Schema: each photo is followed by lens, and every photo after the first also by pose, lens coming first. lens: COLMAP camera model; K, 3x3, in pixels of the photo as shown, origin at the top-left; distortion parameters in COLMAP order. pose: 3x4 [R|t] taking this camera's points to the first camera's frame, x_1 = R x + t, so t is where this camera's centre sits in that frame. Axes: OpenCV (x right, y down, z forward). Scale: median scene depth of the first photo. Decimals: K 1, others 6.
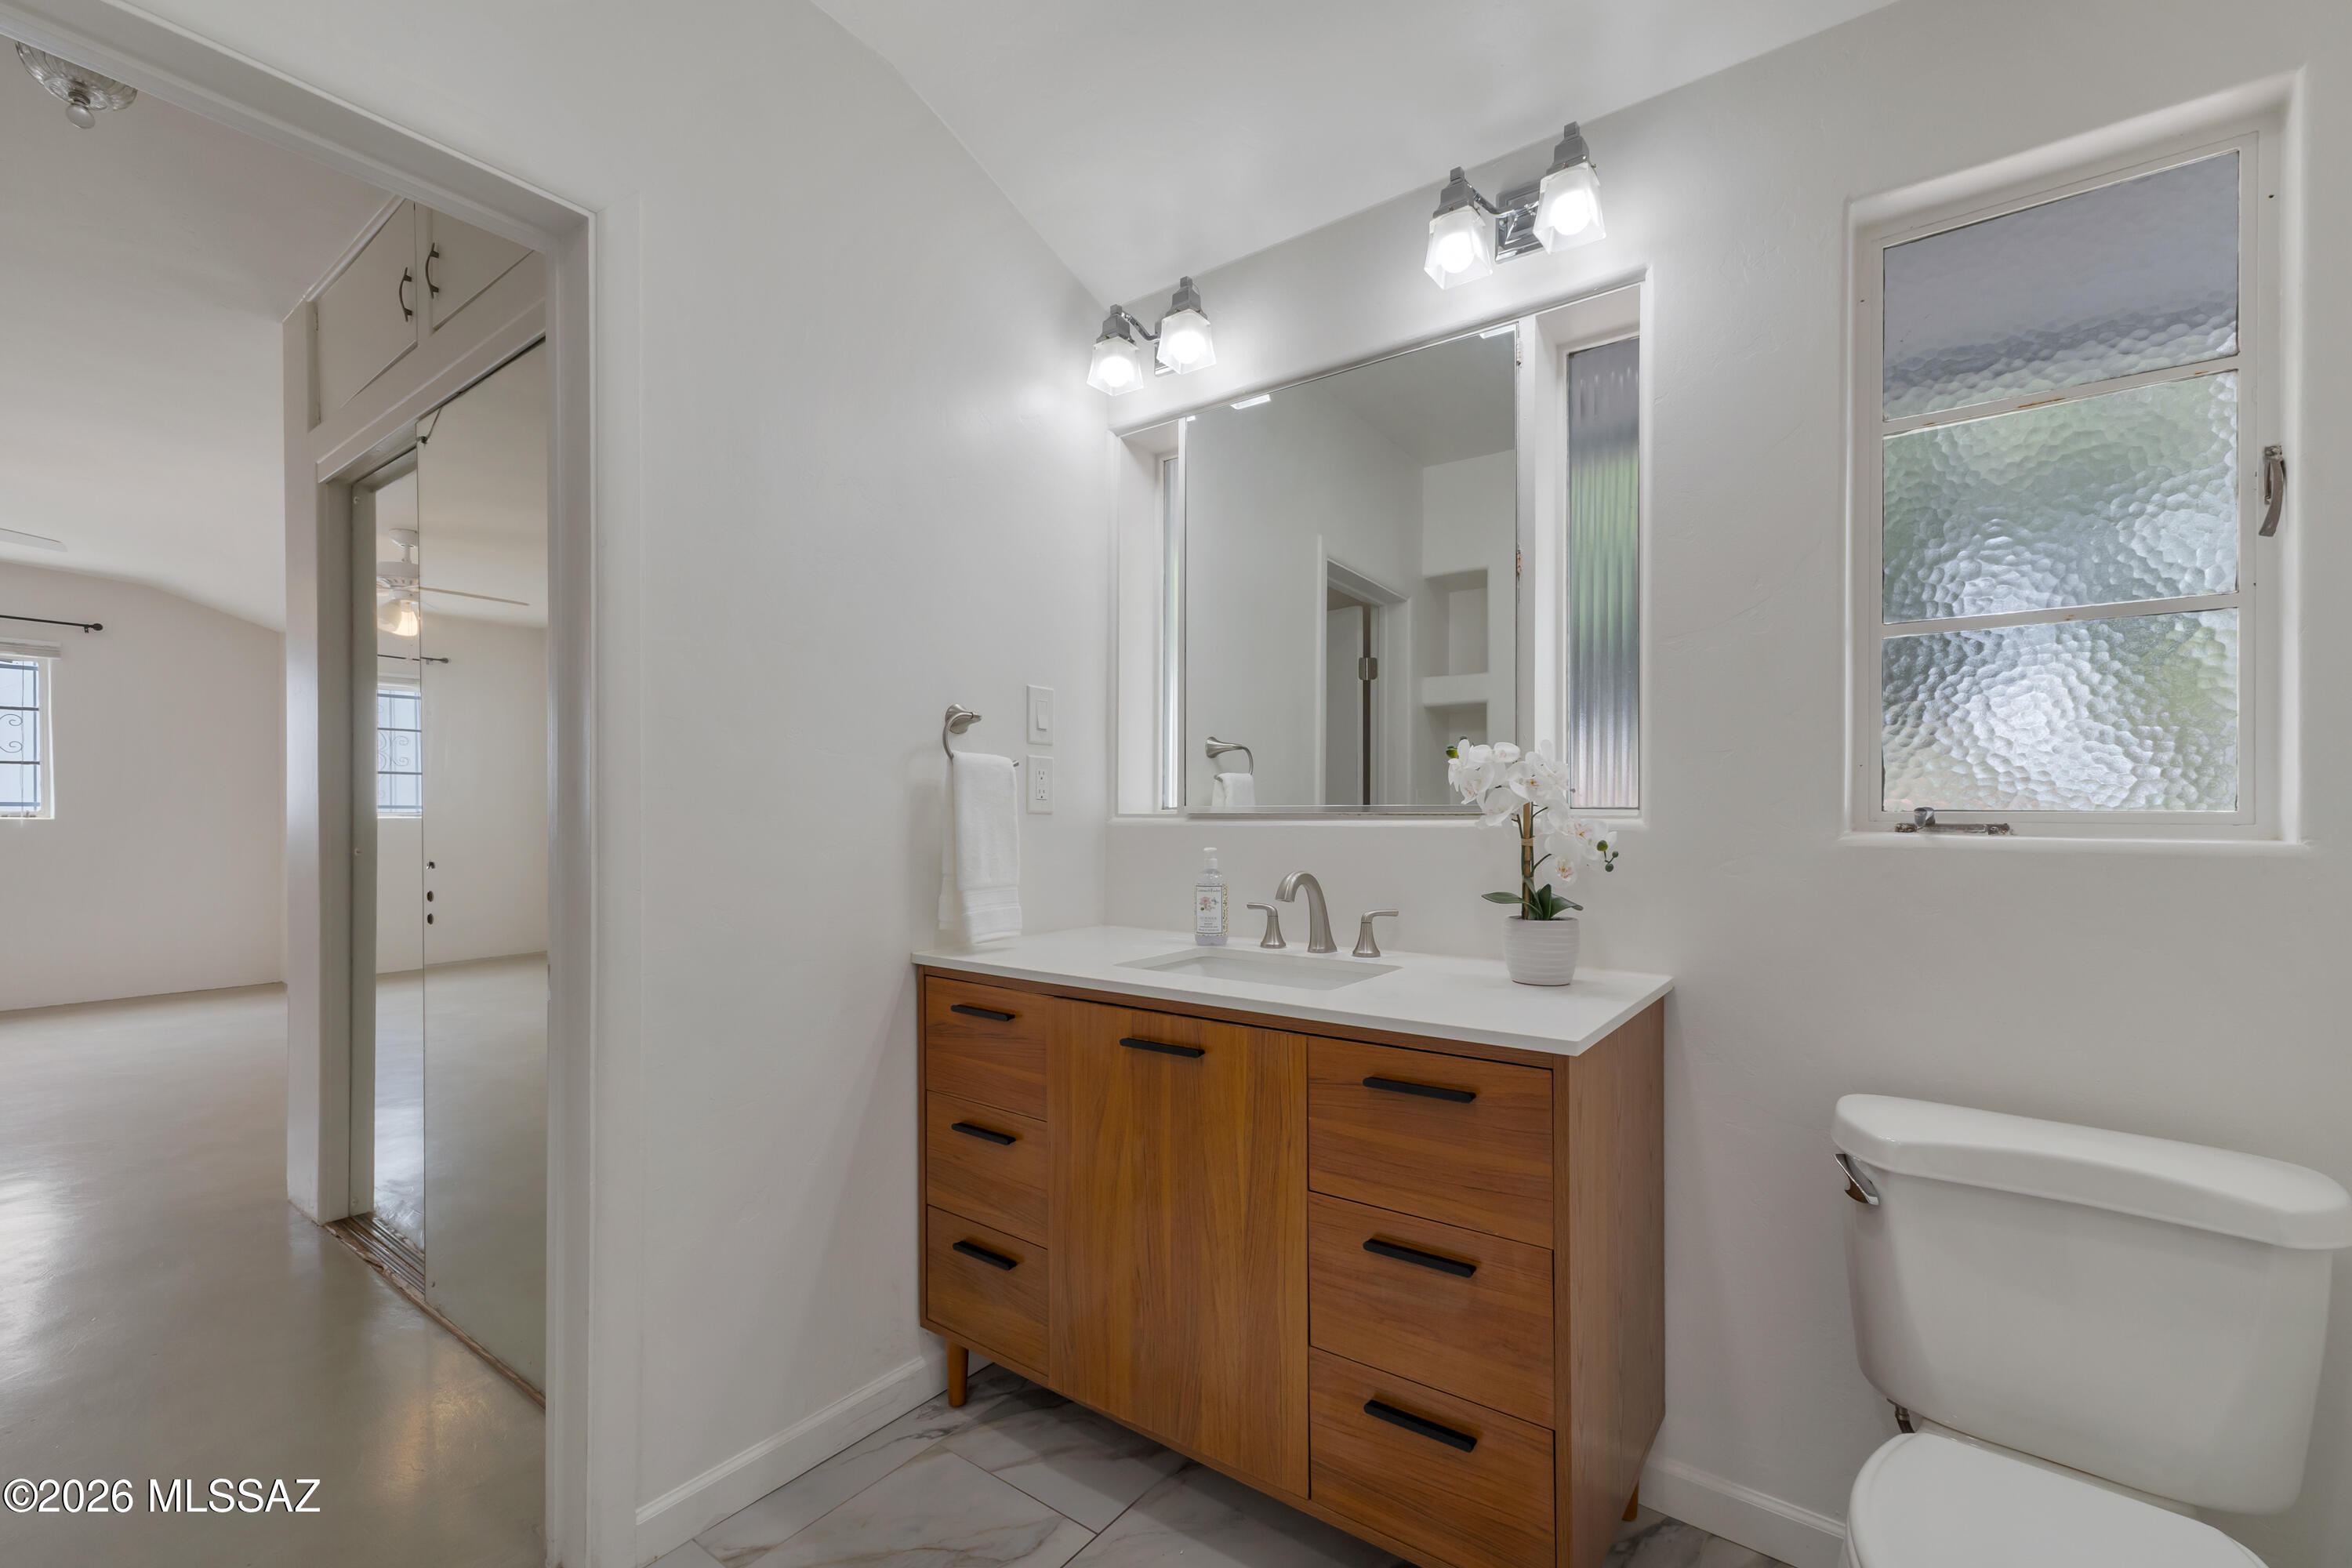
lens RADIAL K [[1008.8, 0, 1173.0], [0, 1008.8, 825.9], [0, 0, 1]] dist [0.002374, 0.000064]
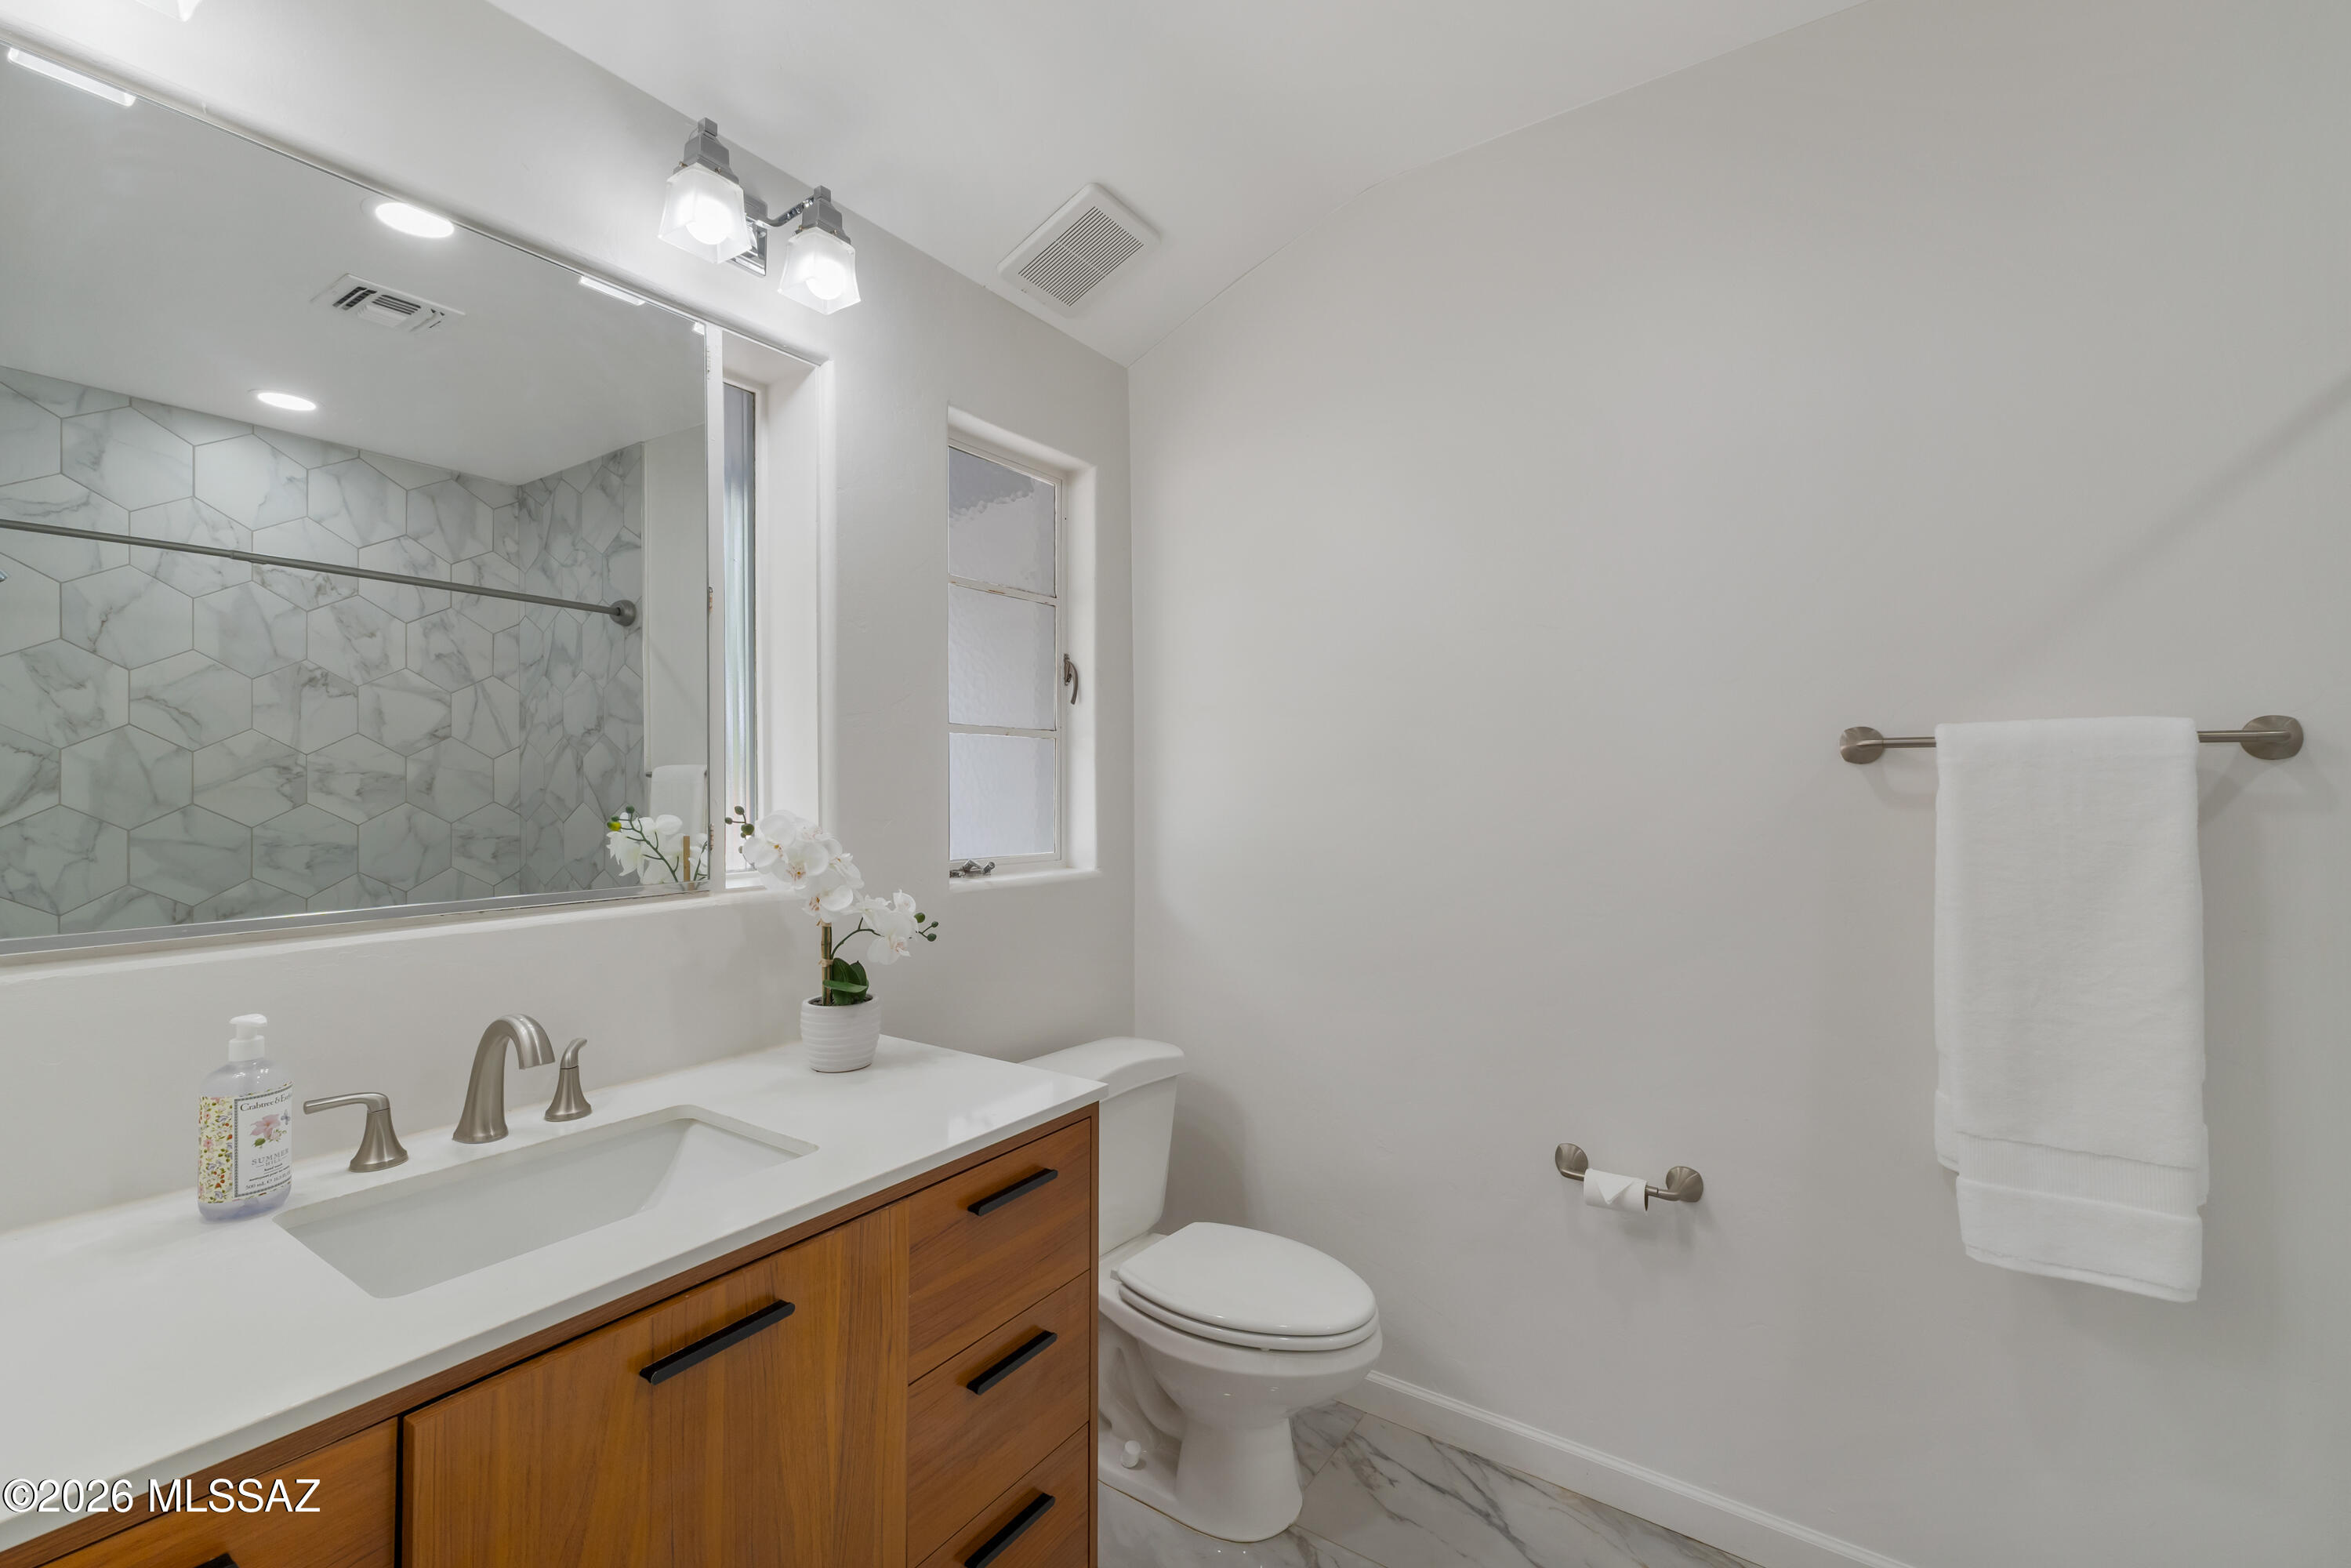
lens RADIAL K [[1008.1, 0, 1178.0], [0, 1008.1, 790.8], [0, 0, 1]] dist [0.005974, -0.000216]
pose [[-0.037013, -0.006975, 0.999290, -0.656816], [0.016339, 0.999838, 0.007584, -0.118968], [-0.999181, 0.016608, -0.036893, 0.760918]]
